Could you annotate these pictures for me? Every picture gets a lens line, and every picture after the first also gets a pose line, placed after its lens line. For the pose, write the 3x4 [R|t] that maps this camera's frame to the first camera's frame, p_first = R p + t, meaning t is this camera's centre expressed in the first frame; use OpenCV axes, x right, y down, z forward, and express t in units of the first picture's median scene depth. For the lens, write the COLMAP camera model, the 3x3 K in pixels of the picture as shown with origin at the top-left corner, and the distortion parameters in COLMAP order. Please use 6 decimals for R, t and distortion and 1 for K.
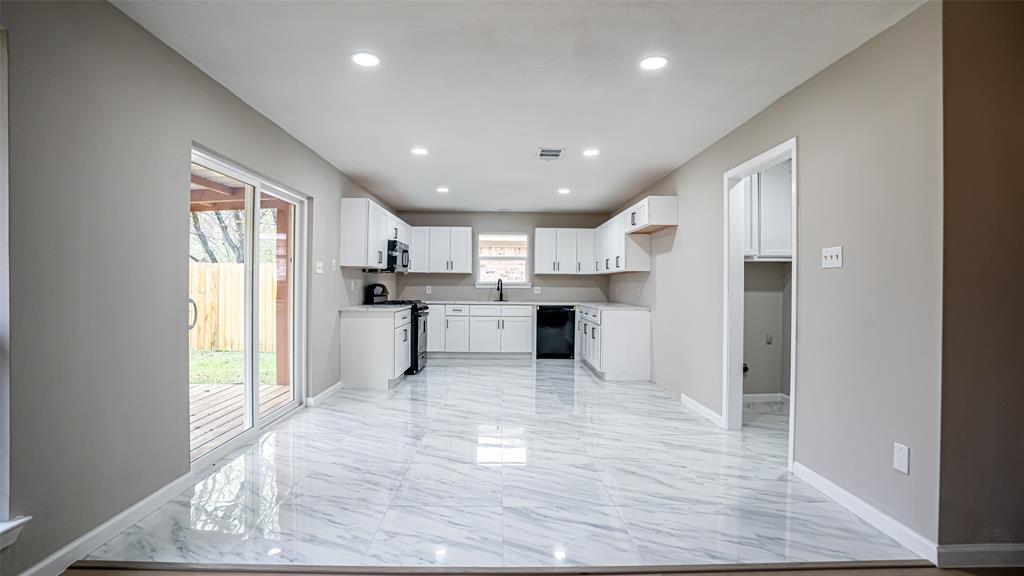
lens RADIAL K [[477.3, 0, 512.0], [0, 477.3, 288.0], [0, 0, 1]] dist [-0.071504, 0.026039]
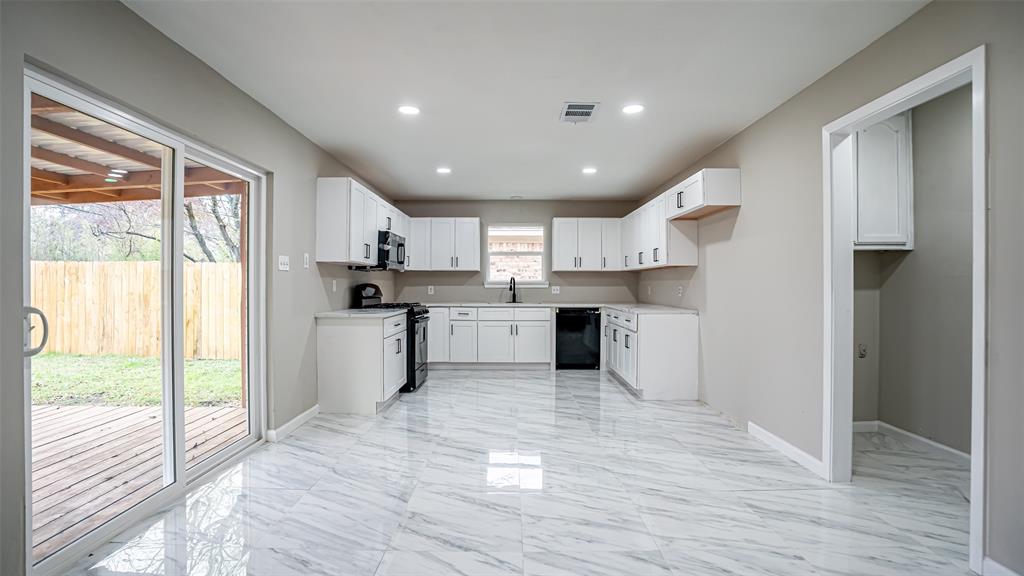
lens RADIAL K [[477.3, 0, 512.0], [0, 477.3, 288.0], [0, 0, 1]] dist [-0.071504, 0.026039]
pose [[0.999734, -0.007026, -0.021960, -0.008580], [0.007033, 0.999975, 0.000239, 0.000472], [0.021958, -0.000393, 0.999759, 0.154528]]
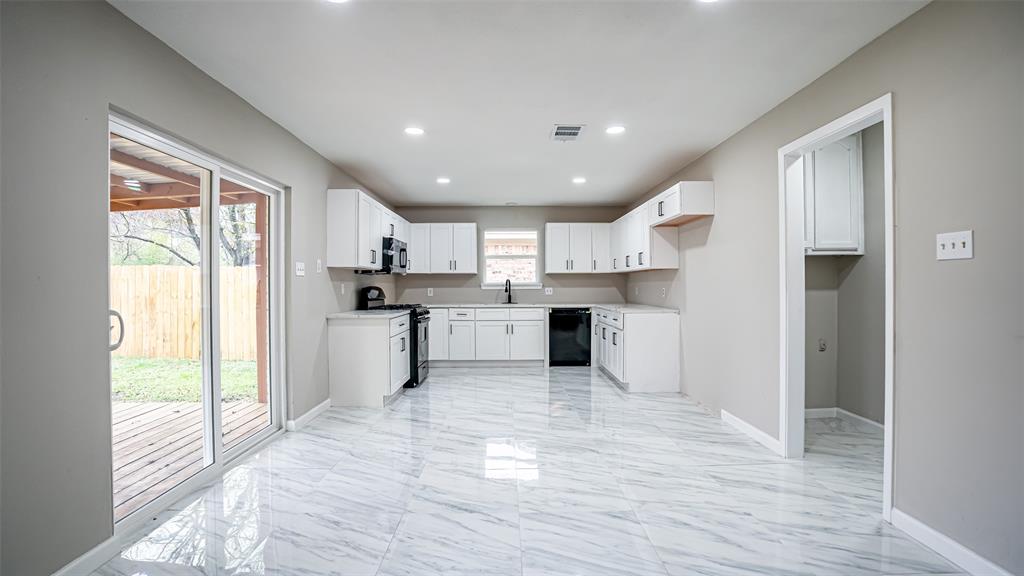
lens RADIAL K [[479.4, 0, 515.1], [0, 479.4, 289.3], [0, 0, 1]] dist [-0.072272, 0.027709]
pose [[0.999907, -0.012572, -0.005222, -0.008149], [0.012584, 0.999918, 0.002355, -0.002099], [0.005192, -0.002420, 0.999984, 0.093988]]
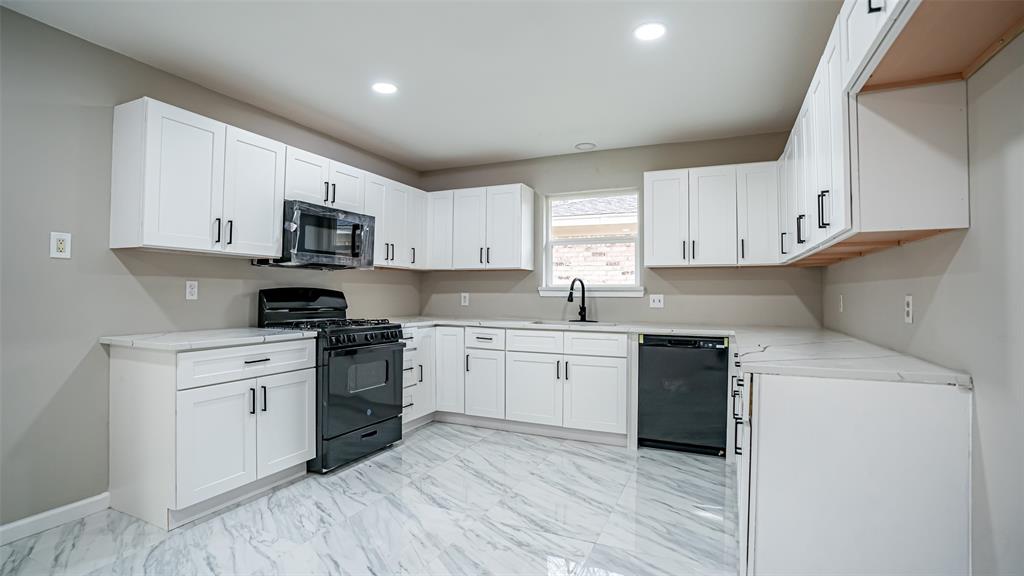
lens RADIAL K [[474.1, 0, 512.0], [0, 474.1, 288.0], [0, 0, 1]] dist [-0.071218, 0.025663]
pose [[0.902511, -0.006998, -0.430609, 0.152549], [-0.001553, 0.999809, -0.019503, 0.001064], [0.430663, 0.018271, 0.902328, 0.584908]]
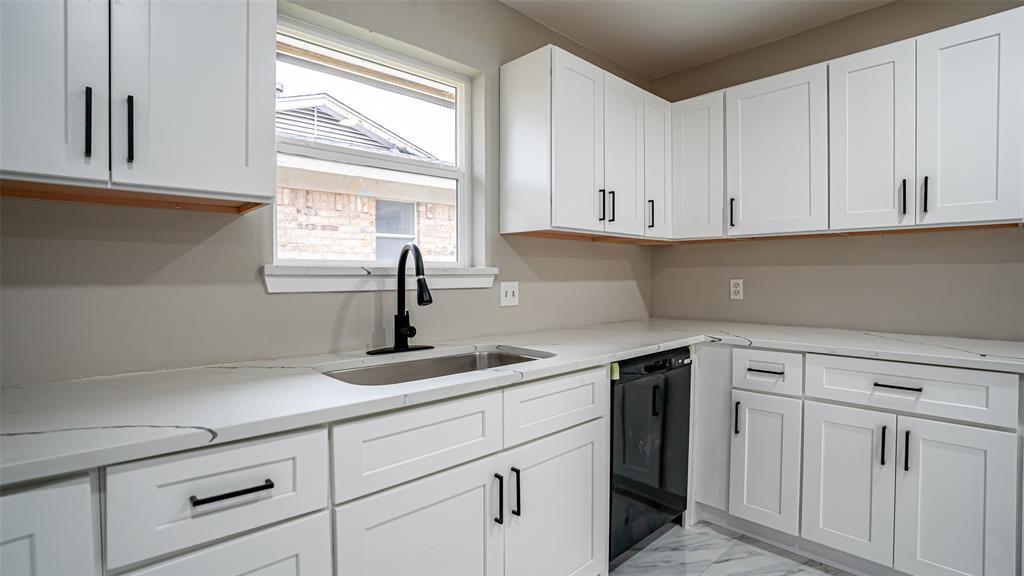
lens RADIAL K [[477.3, 0, 512.0], [0, 477.3, 288.0], [0, 0, 1]] dist [-0.071504, 0.026039]
pose [[0.747613, -0.025686, 0.663638, -0.149046], [0.013307, 0.999631, 0.023701, -0.006099], [-0.664001, -0.008888, 0.747679, 0.945320]]
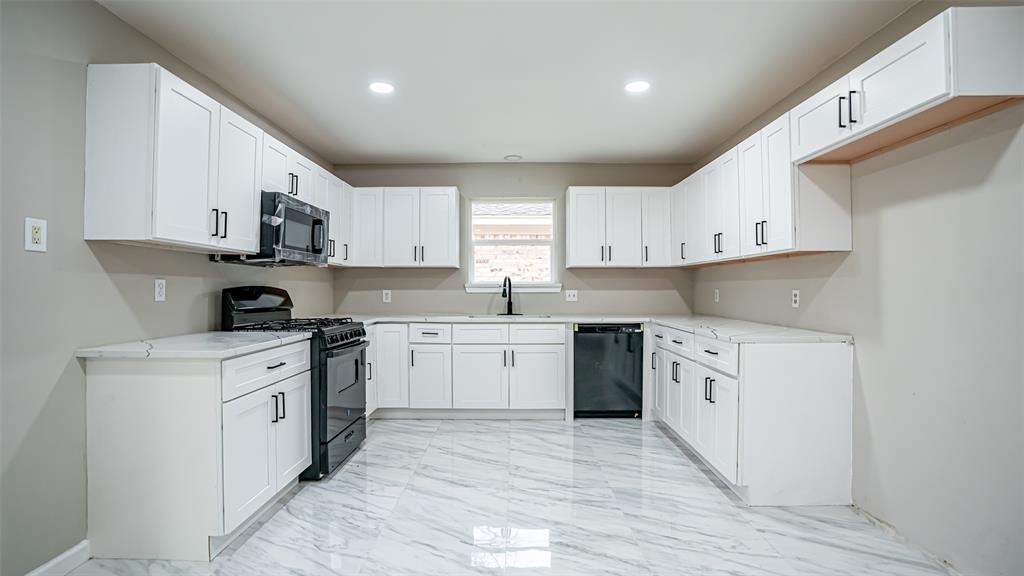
lens RADIAL K [[477.3, 0, 512.0], [0, 477.3, 288.0], [0, 0, 1]] dist [-0.071504, 0.026039]
pose [[0.999554, -0.009435, -0.028335, -0.003859], [0.009221, 0.999928, -0.007677, -0.001044], [0.028405, 0.007412, 0.999569, 0.490125]]
